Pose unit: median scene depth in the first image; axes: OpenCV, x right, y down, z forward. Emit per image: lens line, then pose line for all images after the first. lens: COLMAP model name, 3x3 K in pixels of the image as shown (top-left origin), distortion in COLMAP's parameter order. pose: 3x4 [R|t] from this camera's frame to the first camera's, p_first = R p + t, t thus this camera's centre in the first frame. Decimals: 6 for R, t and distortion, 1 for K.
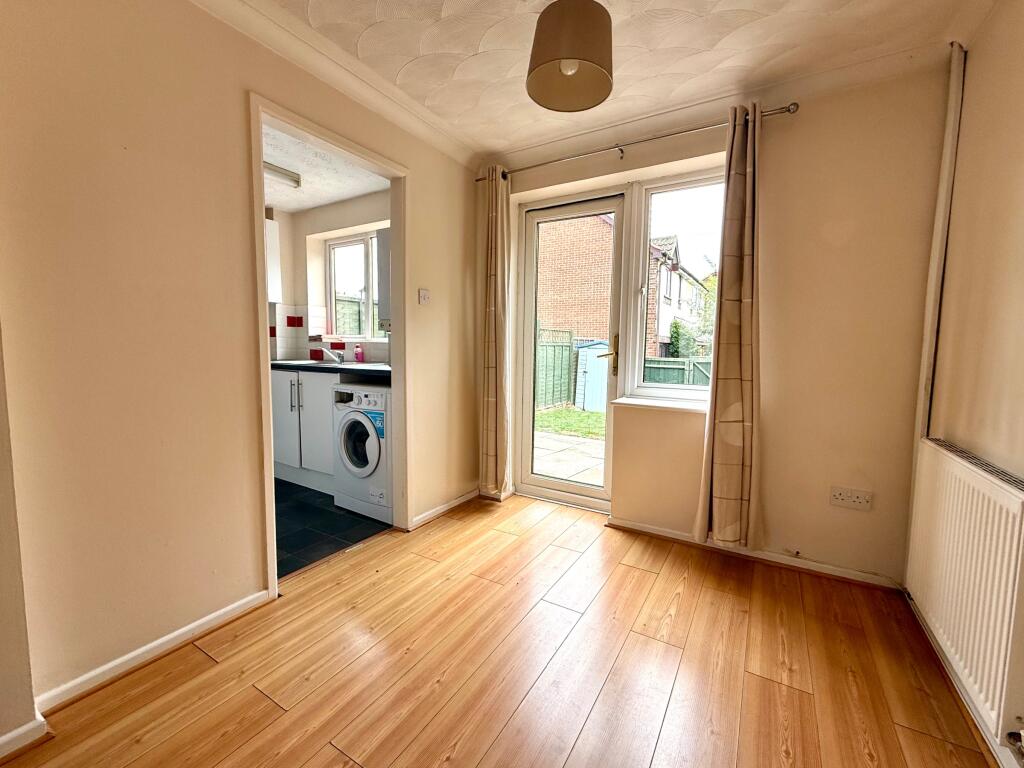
lens RADIAL K [[425.8, 0, 512.0], [0, 425.8, 384.0], [0, 0, 1]] dist [0.001793, 0.000228]
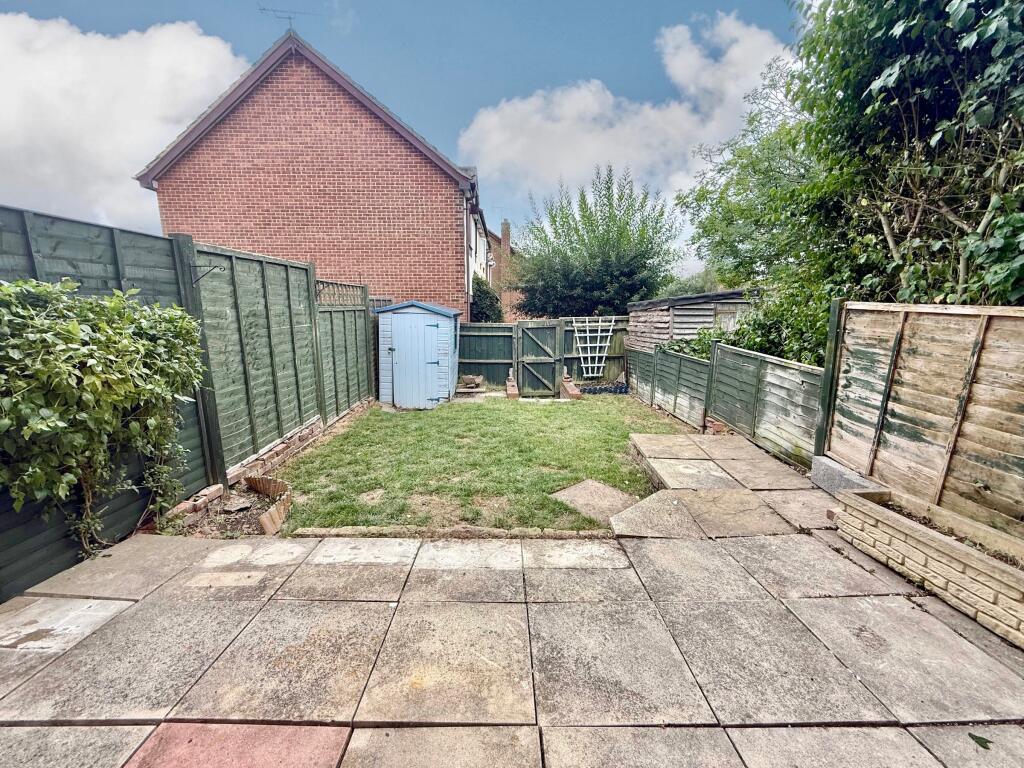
lens RADIAL K [[407.0, 0, 511.1], [0, 407.0, 383.5], [0, 0, 1]] dist [-0.000689, 0.000183]
pose [[0.844581, -0.108774, 0.524263, -0.040160], [0.052125, 0.991200, 0.121681, -0.172554], [-0.532885, -0.075443, 0.842818, 1.443265]]
